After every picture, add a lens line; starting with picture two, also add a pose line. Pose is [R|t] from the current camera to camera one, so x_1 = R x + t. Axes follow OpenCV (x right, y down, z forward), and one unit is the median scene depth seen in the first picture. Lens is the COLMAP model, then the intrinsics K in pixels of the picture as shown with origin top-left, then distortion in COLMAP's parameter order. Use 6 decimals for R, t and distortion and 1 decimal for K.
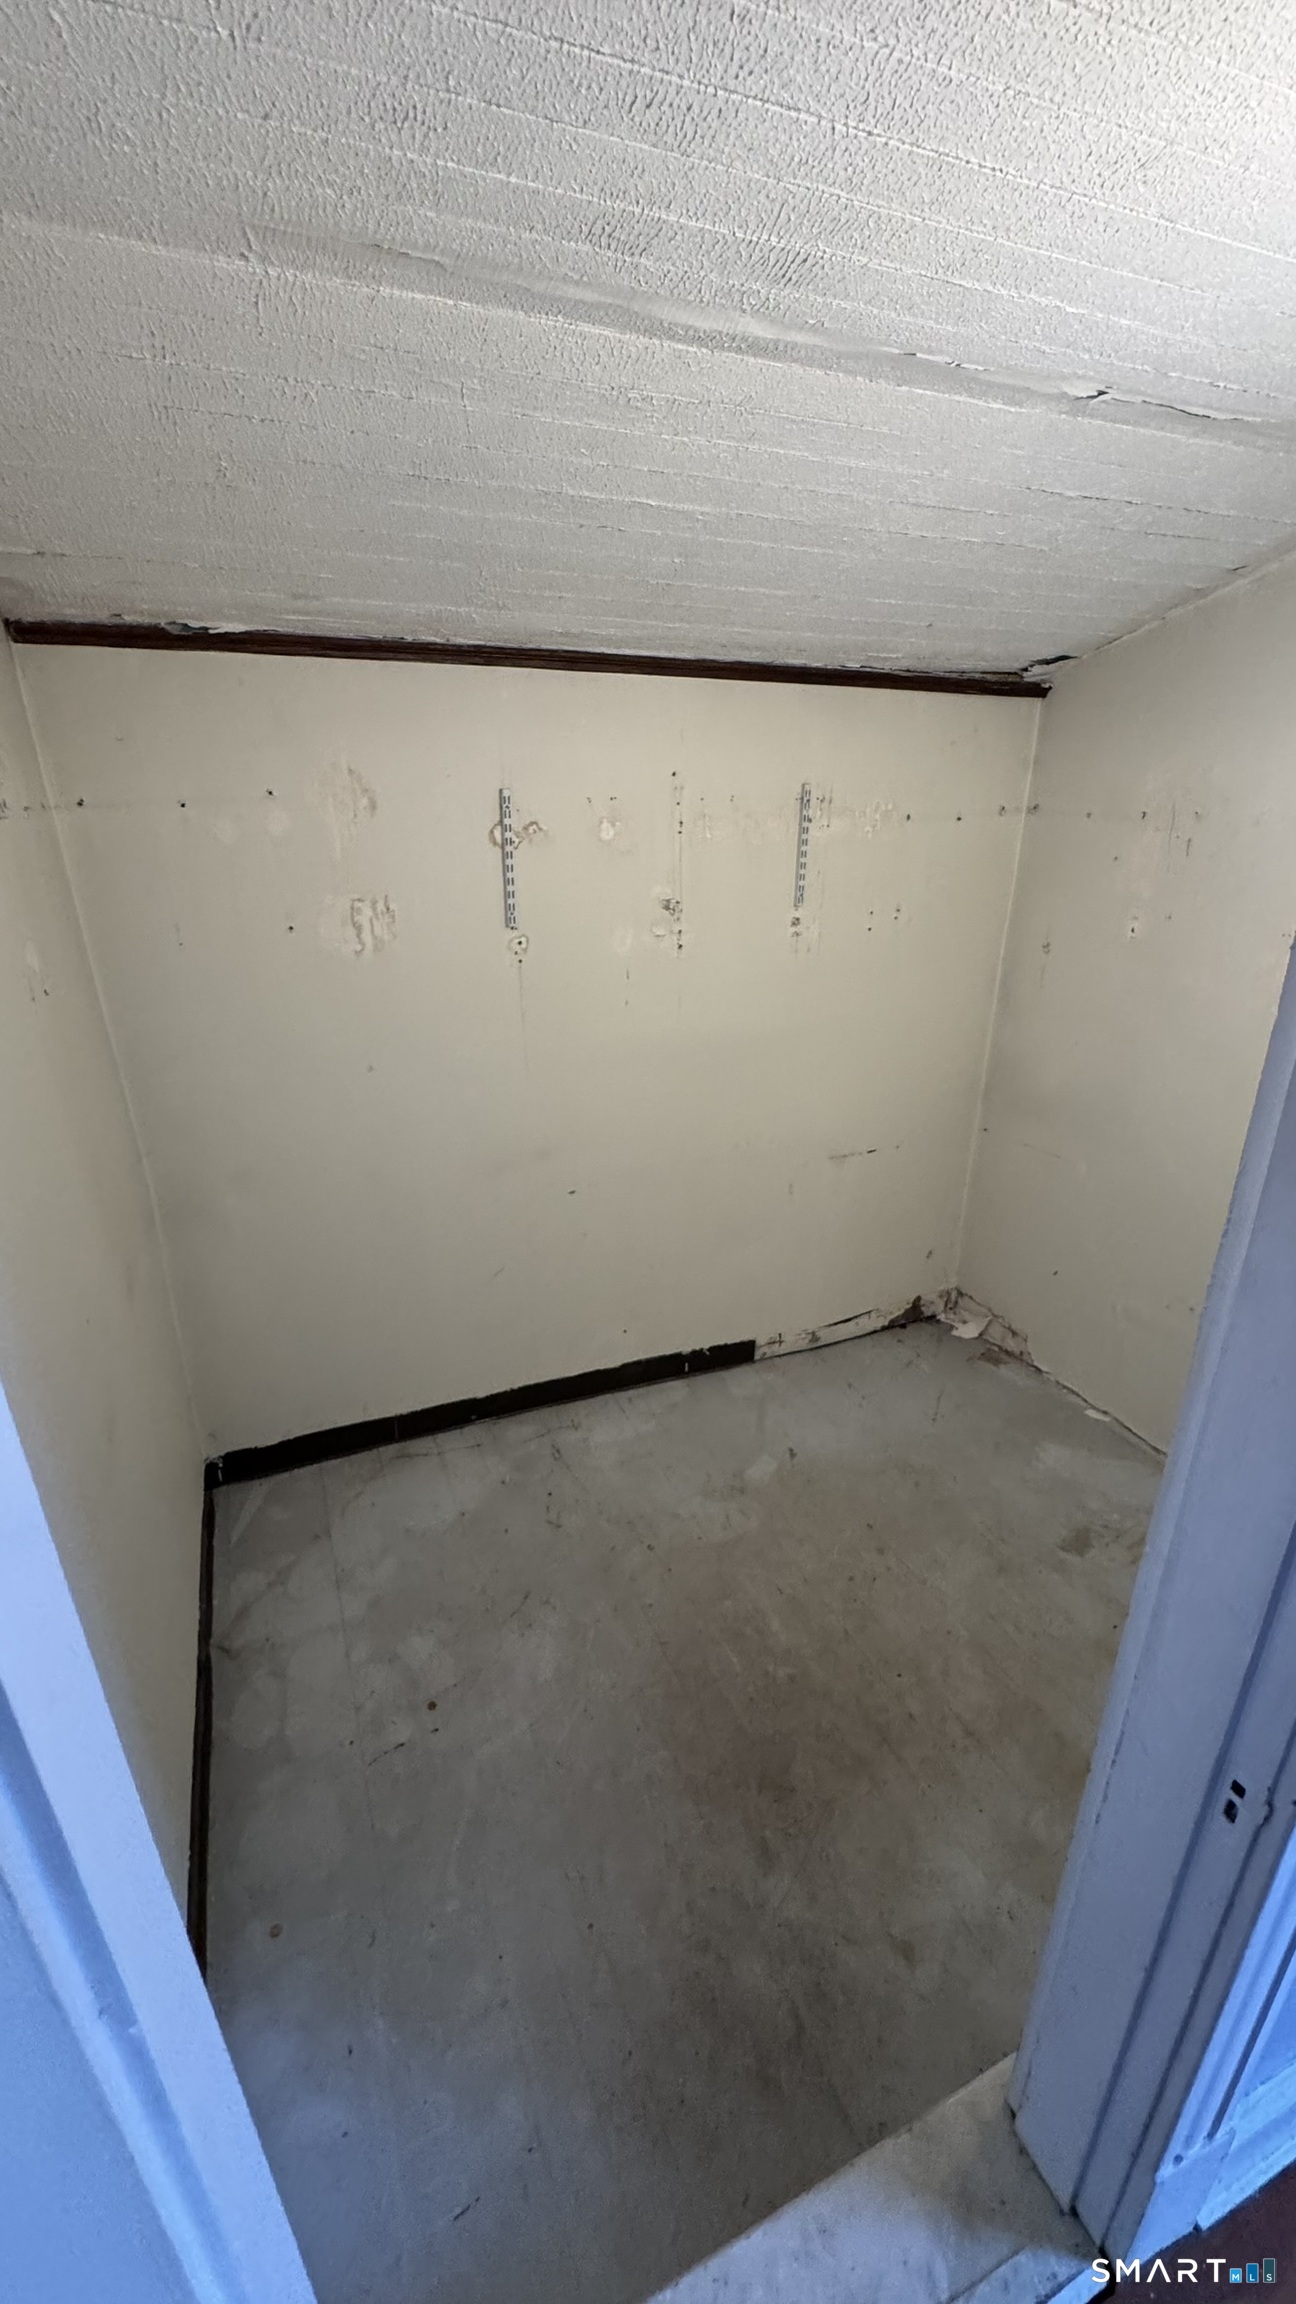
lens RADIAL K [[925.5, 0, 651.0], [0, 925.5, 1149.9], [0, 0, 1]] dist [-0.005181, 0.000710]
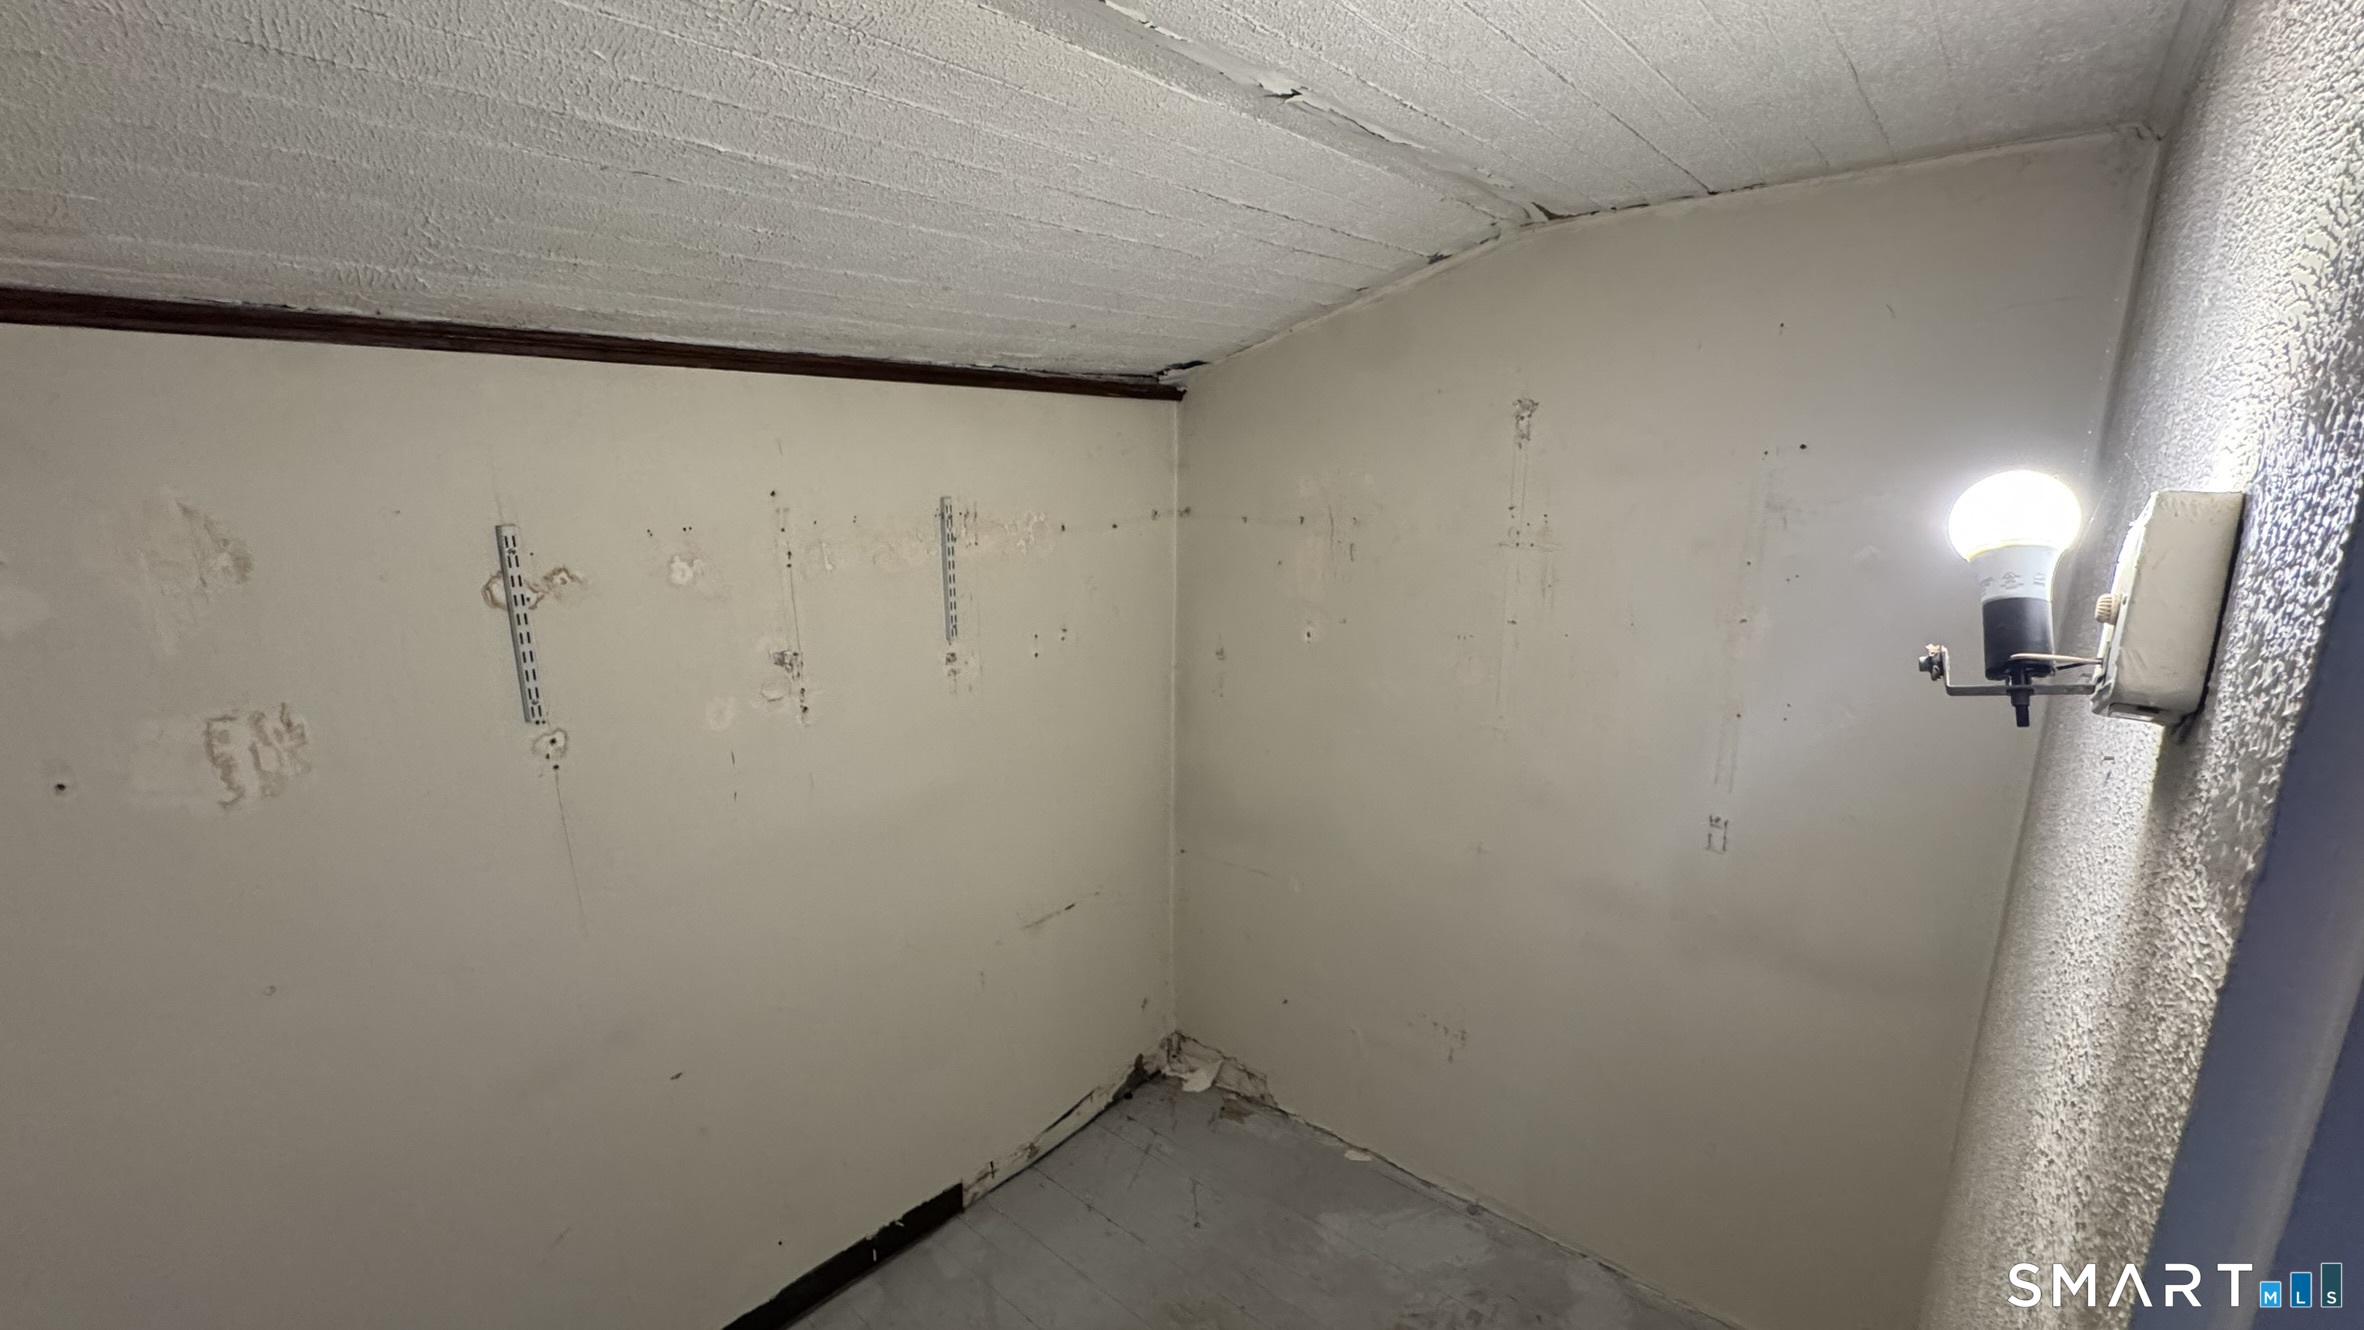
lens RADIAL K [[949.6, 0, 1179.0], [0, 949.6, 670.6], [0, 0, 1]] dist [-0.005181, 0.000710]
pose [[0.899280, -0.103097, 0.425049, -0.020491], [0.166581, 0.979310, -0.114901, -0.116637], [-0.404409, 0.174133, 0.897848, 0.190000]]
